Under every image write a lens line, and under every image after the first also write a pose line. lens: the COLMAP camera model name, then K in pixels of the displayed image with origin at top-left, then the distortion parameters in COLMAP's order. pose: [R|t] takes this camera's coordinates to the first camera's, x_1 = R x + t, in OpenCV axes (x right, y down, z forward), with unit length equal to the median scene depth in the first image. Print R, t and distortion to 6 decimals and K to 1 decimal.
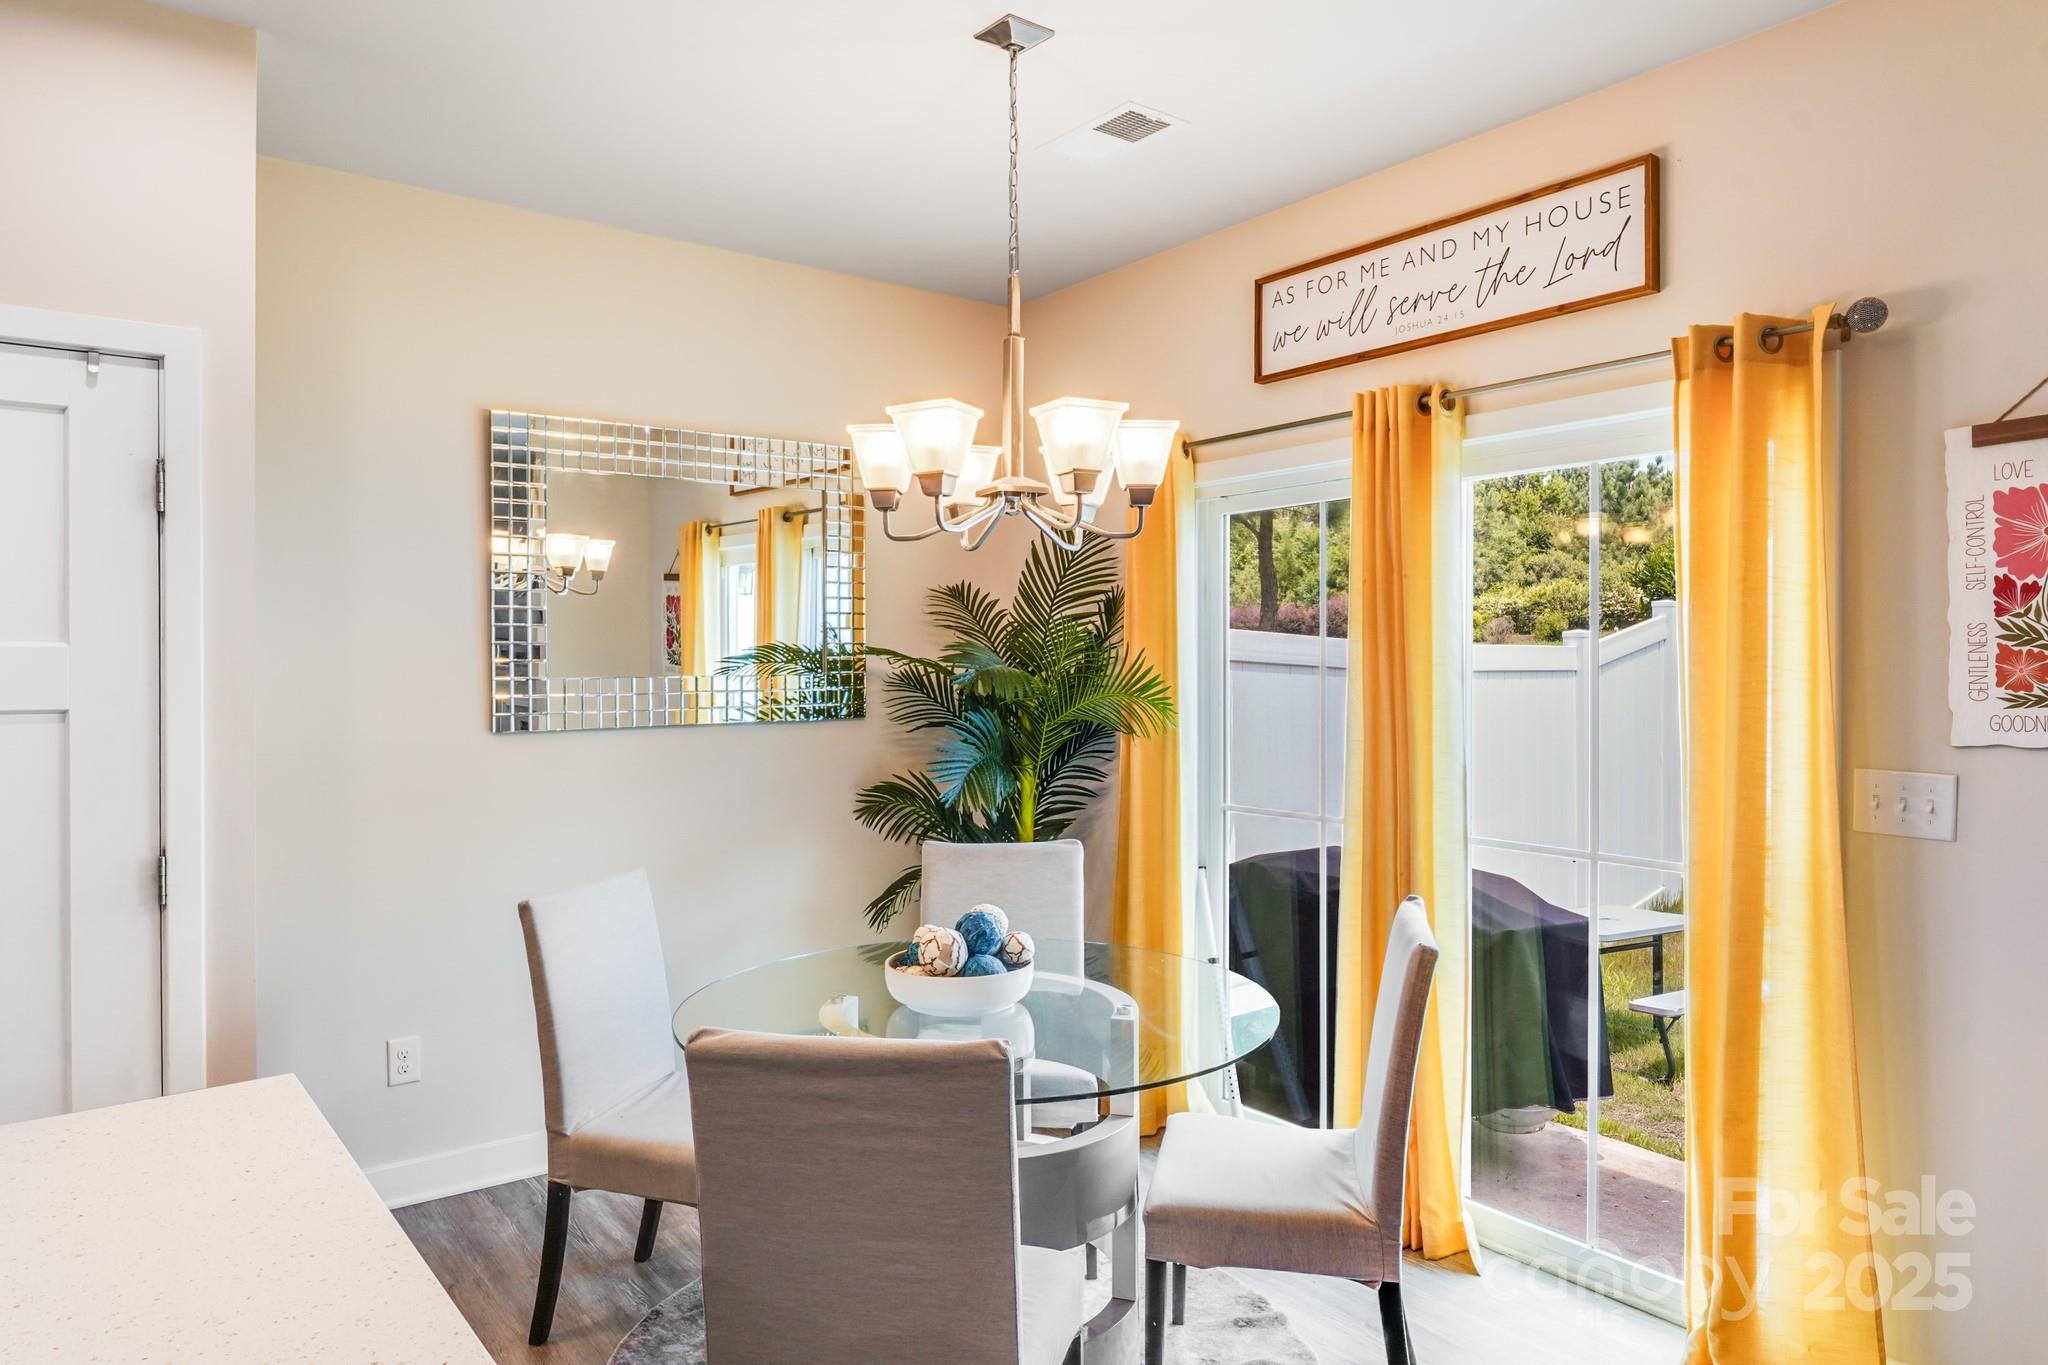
lens RADIAL K [[1273.2, 0, 1024.8], [0, 1273.2, 665.5], [0, 0, 1]] dist [0.006233, -0.001774]
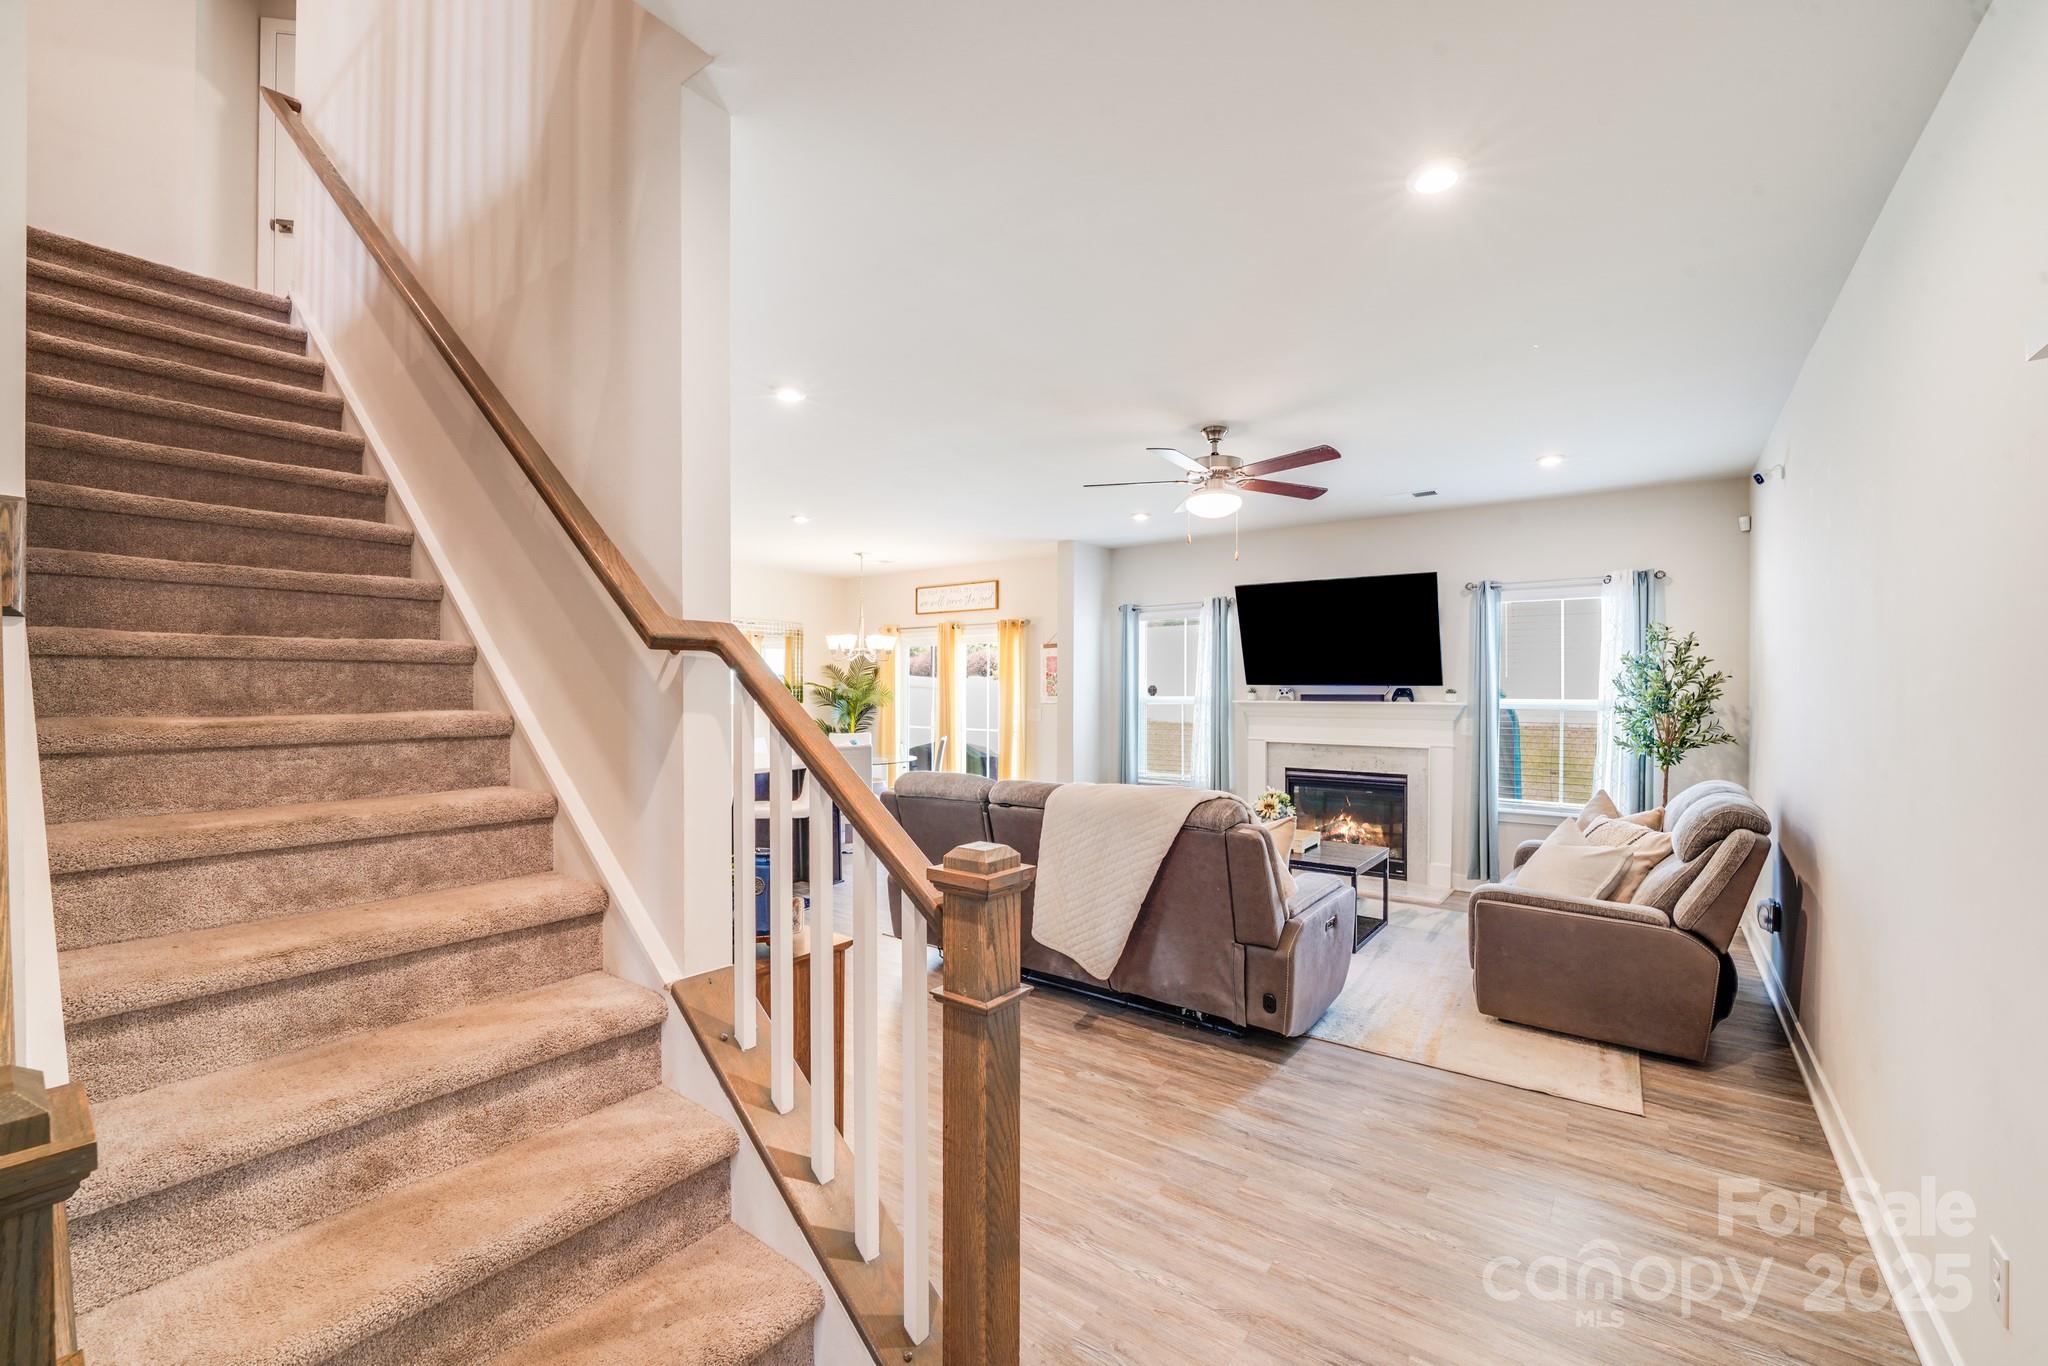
lens RADIAL K [[832.6, 0, 1018.1], [0, 832.6, 693.9], [0, 0, 1]] dist [-0.007028, -0.002363]
pose [[0.964105, 0.004993, 0.265474, -0.246826], [-0.006198, 0.999974, 0.003703, 0.008321], [-0.265449, -0.005215, 0.964111, -1.987141]]
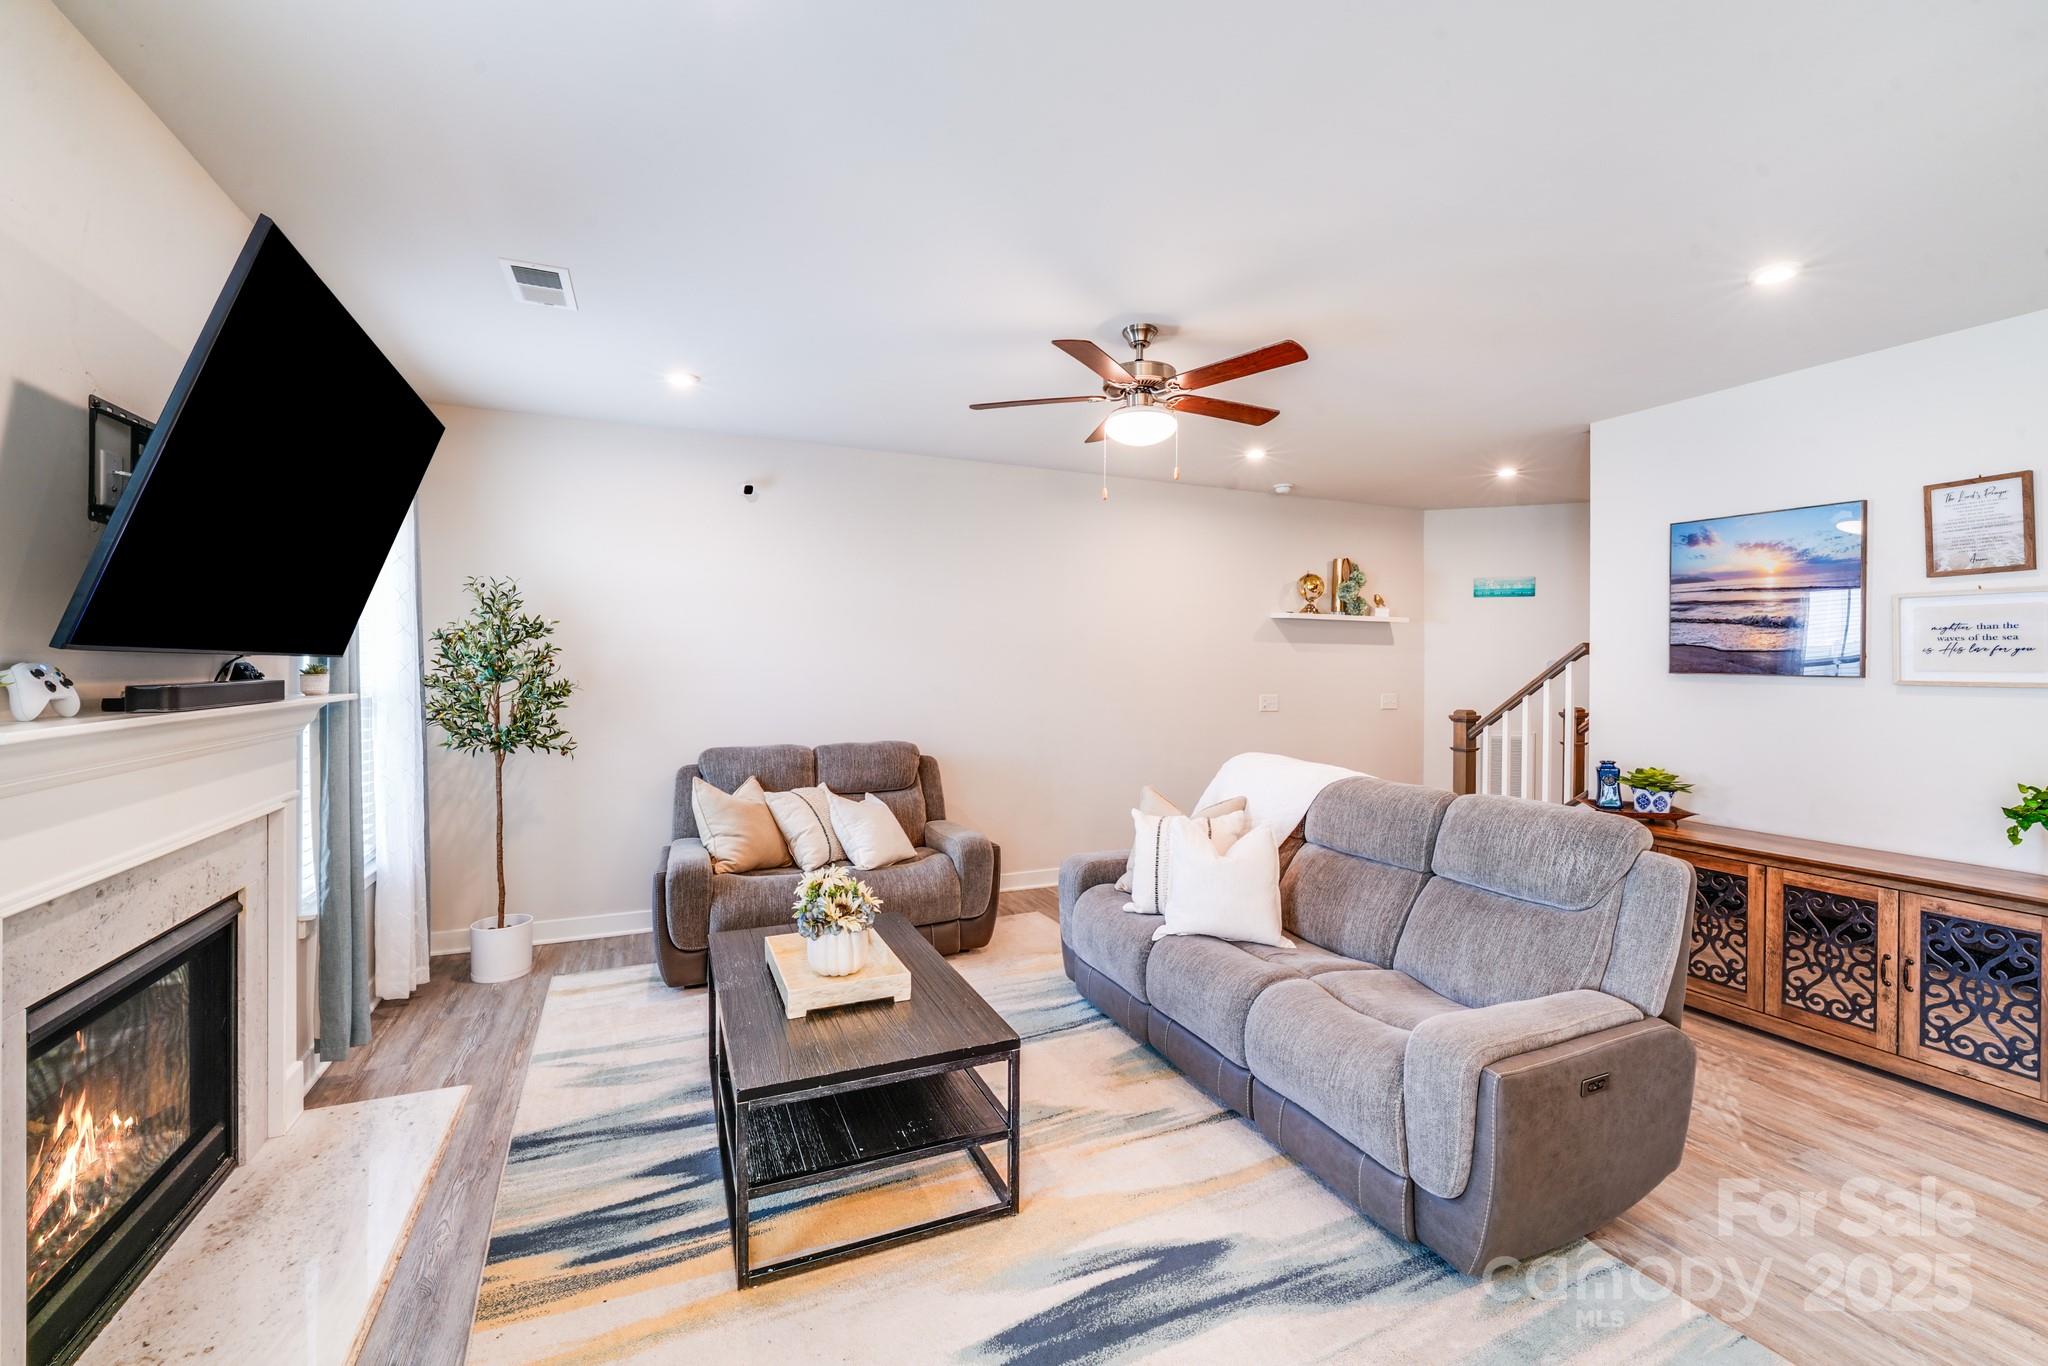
lens RADIAL K [[840.6, 0, 1019.8], [0, 840.6, 665.5], [0, 0, 1]] dist [-0.010018, -0.000884]
pose [[-0.969333, -0.000172, 0.245751, 0.365689], [0.000480, 0.999997, 0.002591, -0.004860], [-0.245751, 0.002630, -0.969329, 0.525246]]
